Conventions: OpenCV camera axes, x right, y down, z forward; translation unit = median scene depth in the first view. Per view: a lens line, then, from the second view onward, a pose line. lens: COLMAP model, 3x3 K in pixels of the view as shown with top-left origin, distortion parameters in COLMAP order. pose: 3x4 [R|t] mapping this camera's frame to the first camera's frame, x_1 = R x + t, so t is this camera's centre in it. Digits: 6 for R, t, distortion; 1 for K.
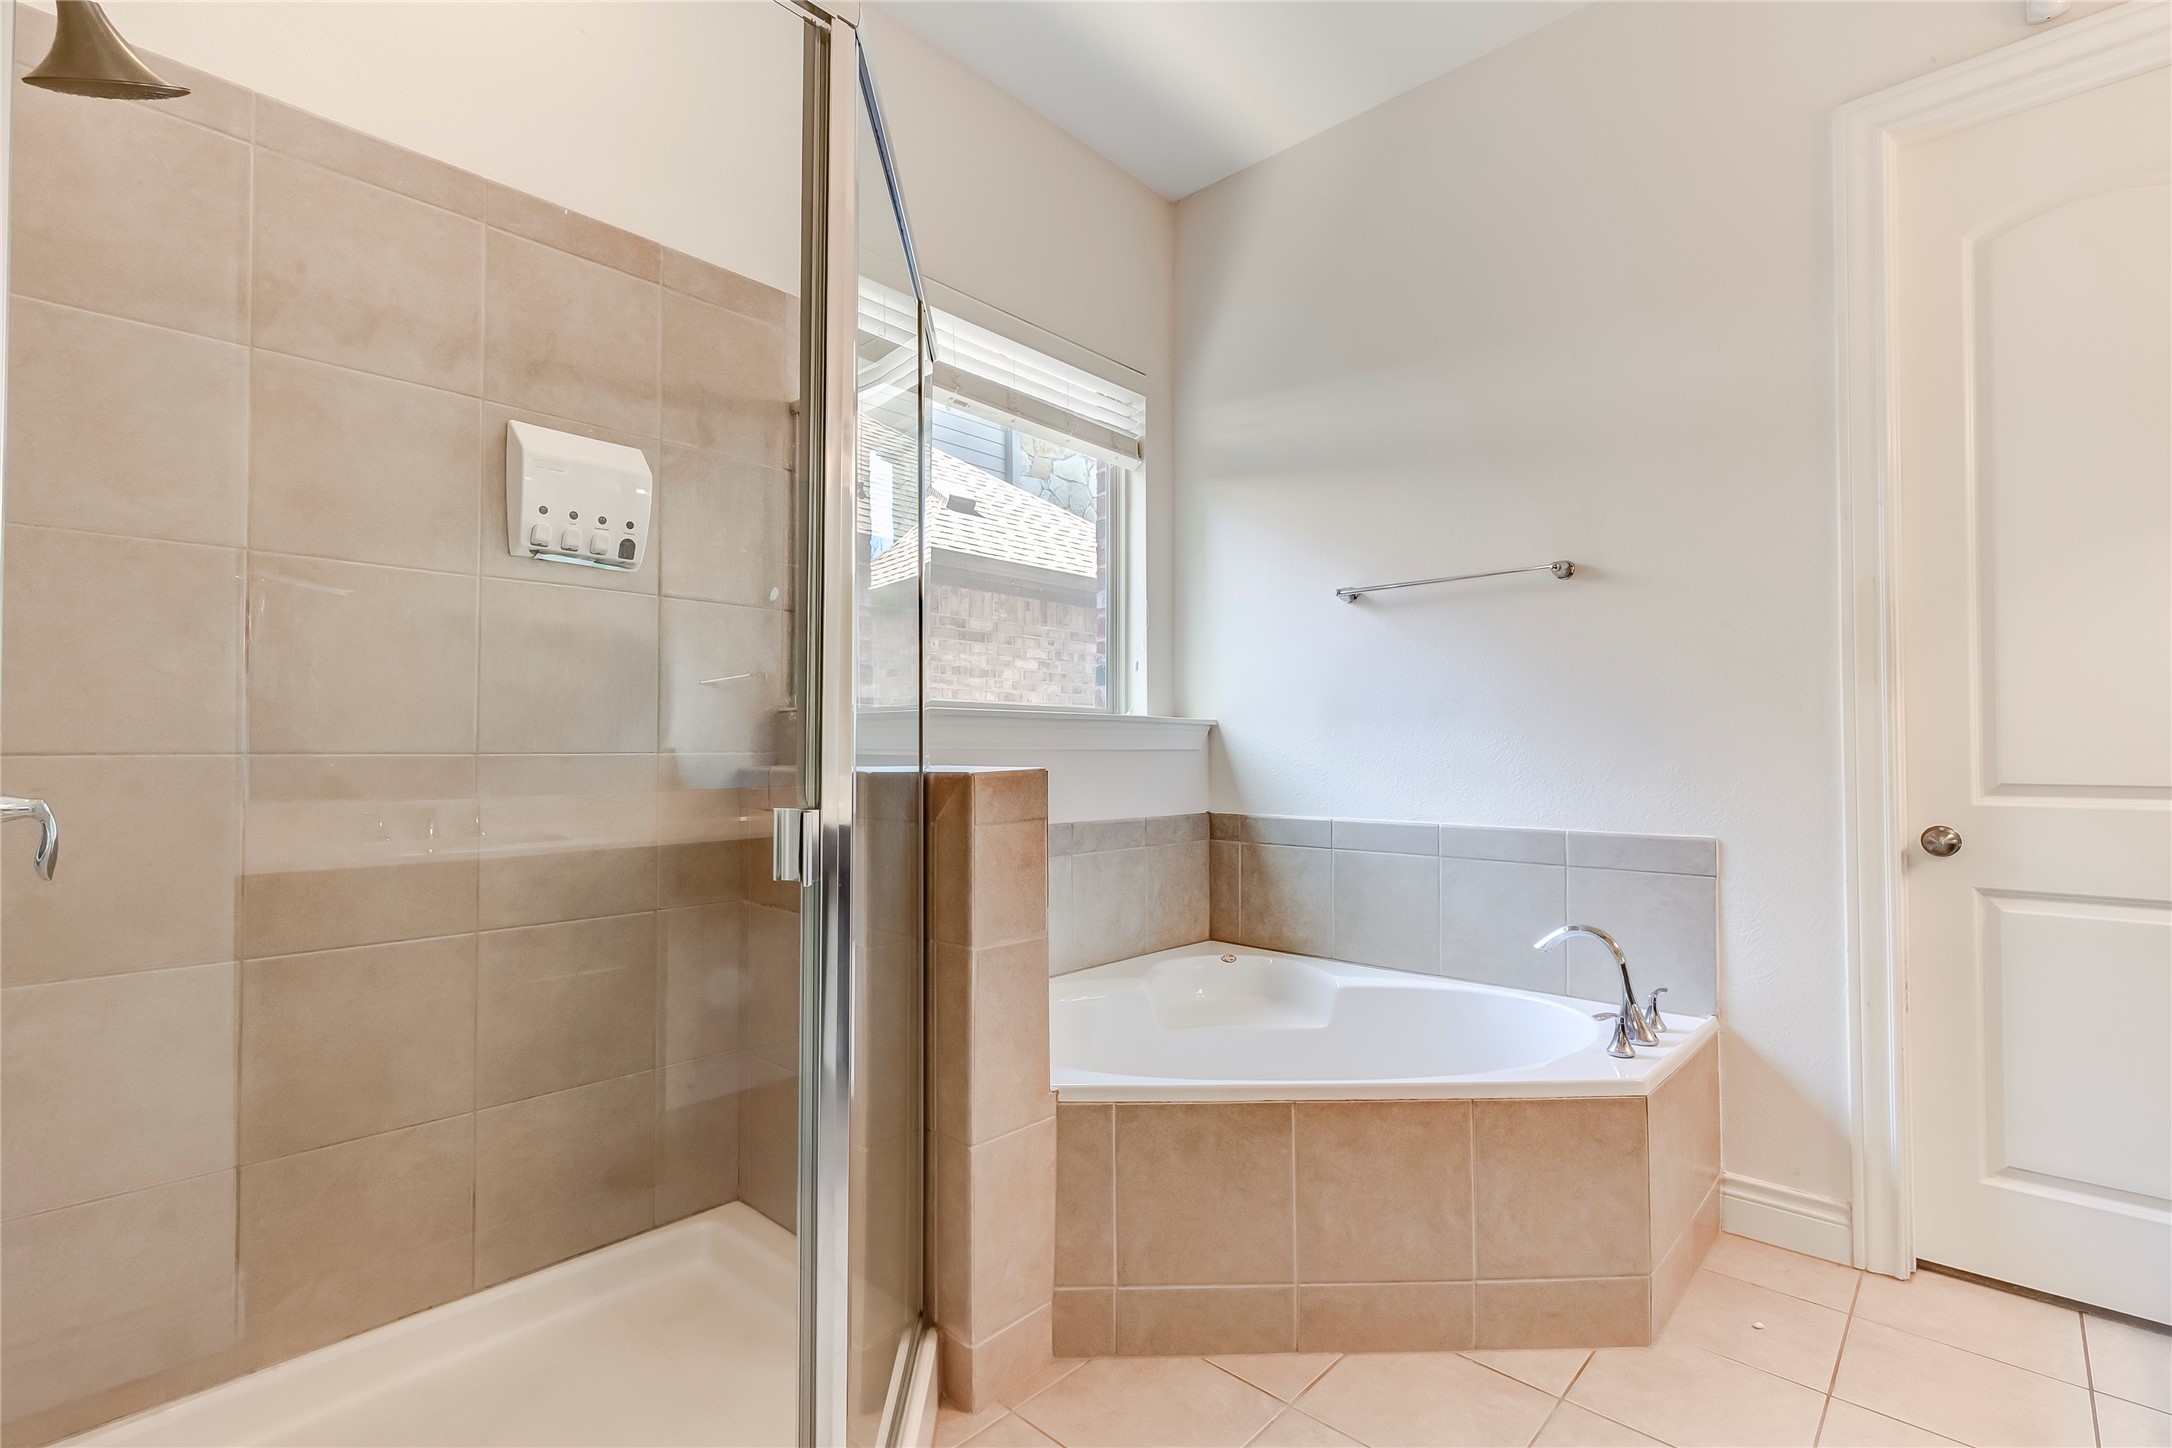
lens RADIAL K [[978.6, 0, 1095.8], [0, 978.6, 728.7], [0, 0, 1]] dist [0.005064, -0.000032]
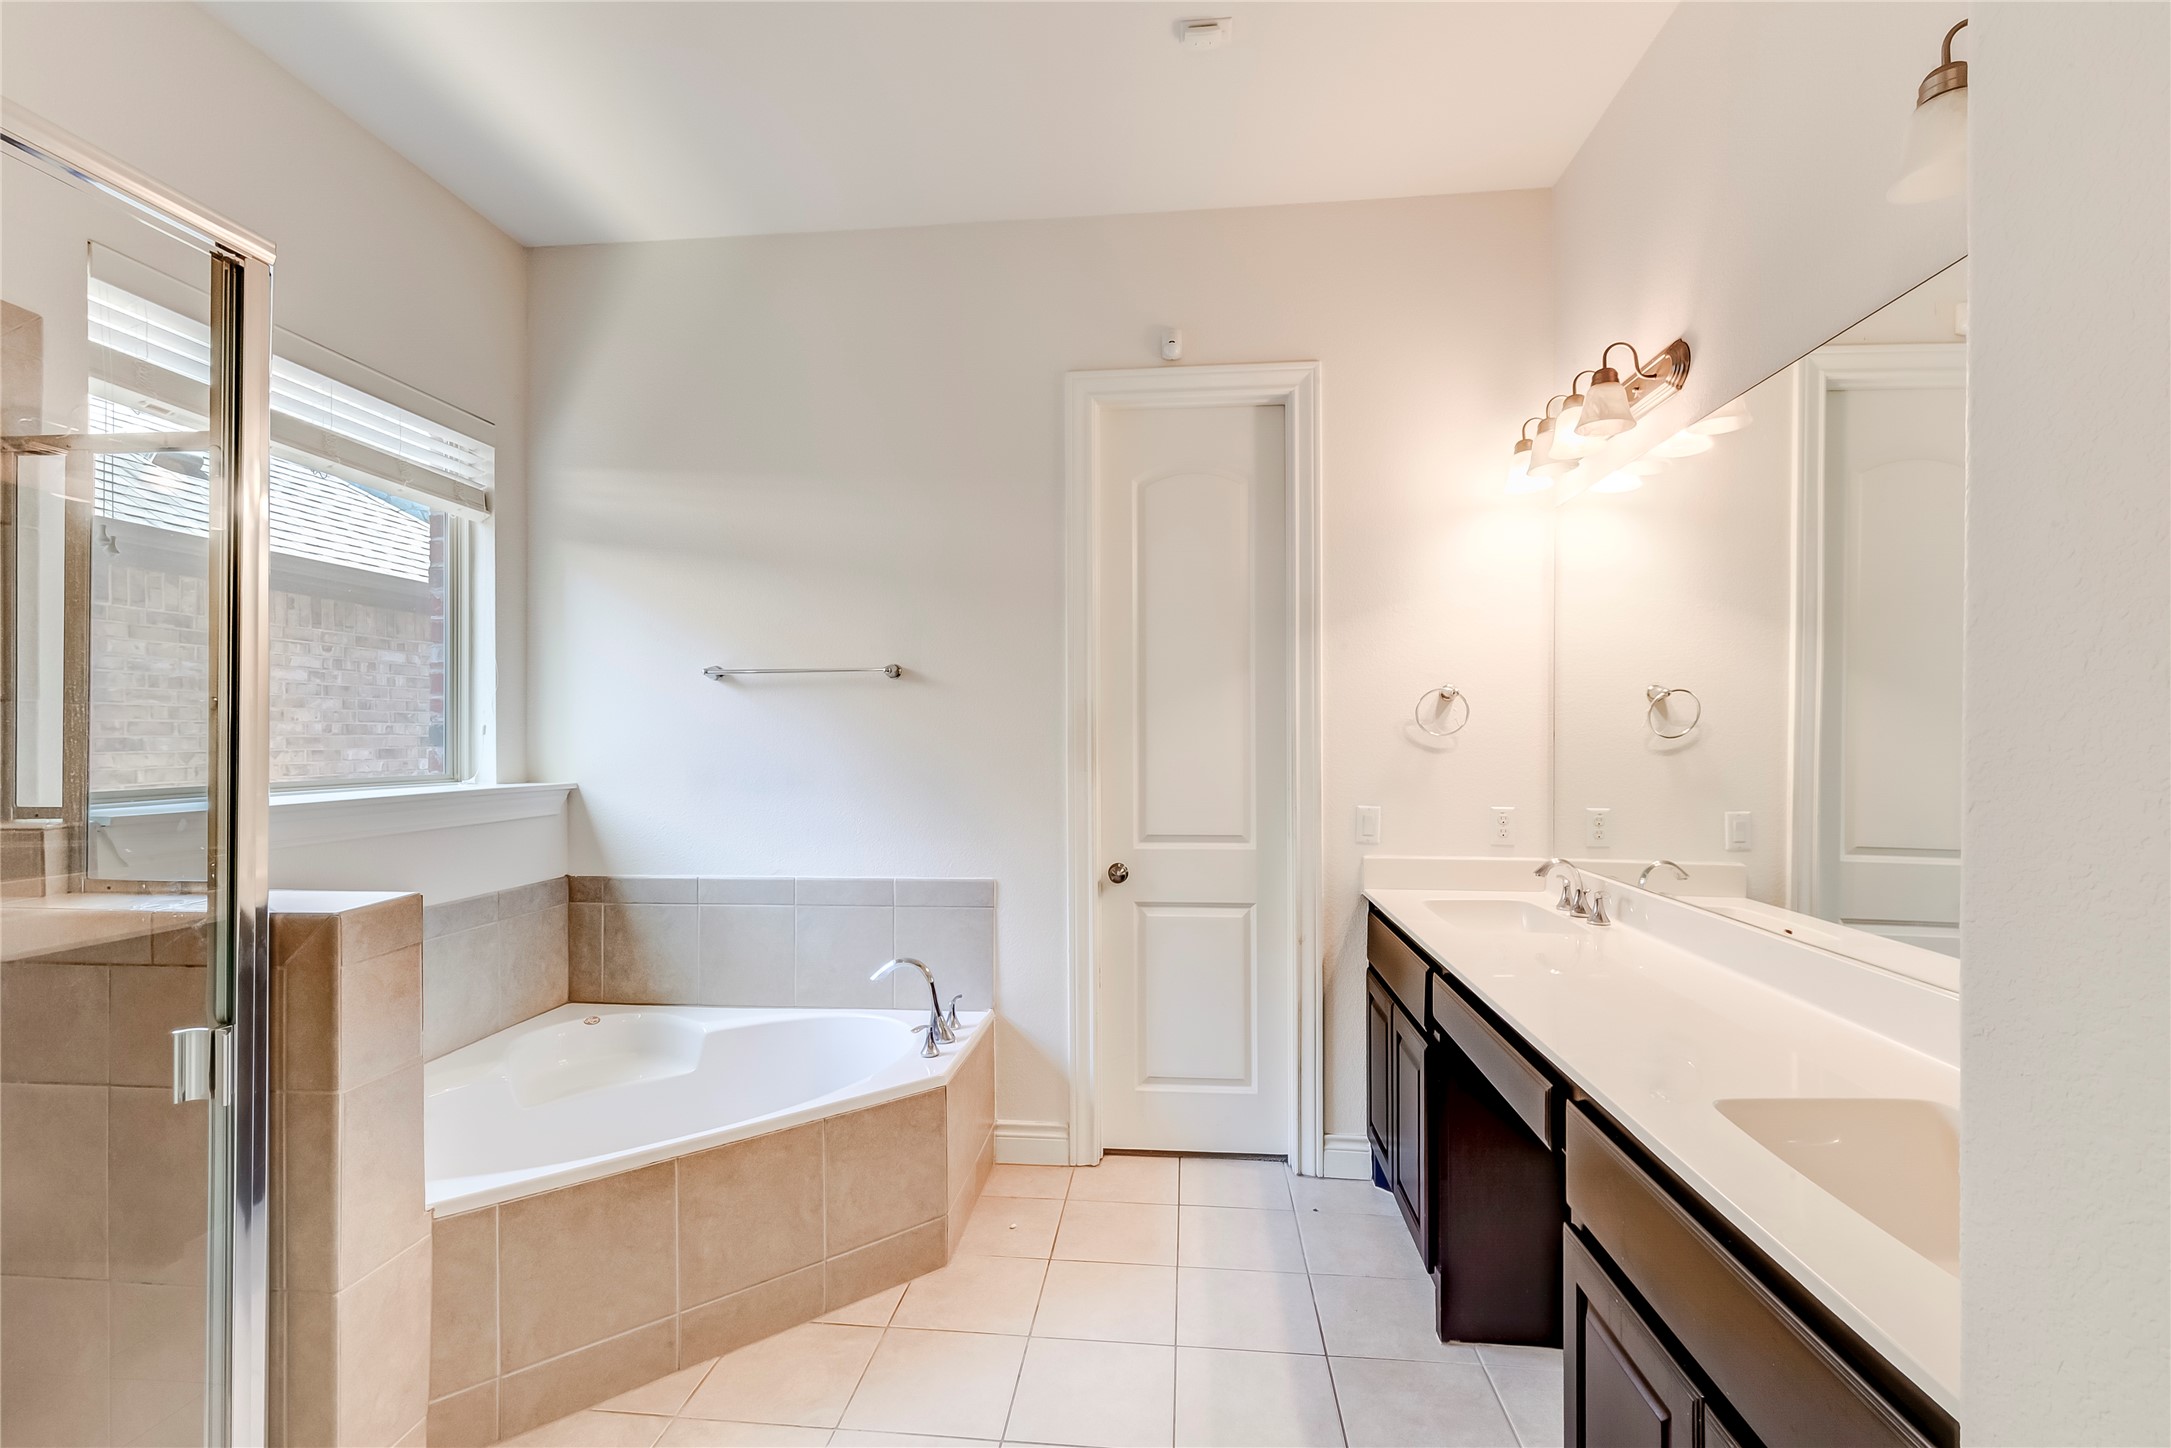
lens RADIAL K [[978.1, 0, 1082.9], [0, 978.1, 725.2], [0, 0, 1]] dist [0.005064, -0.000032]
pose [[0.804109, 0.001433, 0.594480, -0.088812], [-0.008355, 0.999926, 0.008891, -0.127017], [-0.594423, -0.012116, 0.804061, -0.186673]]
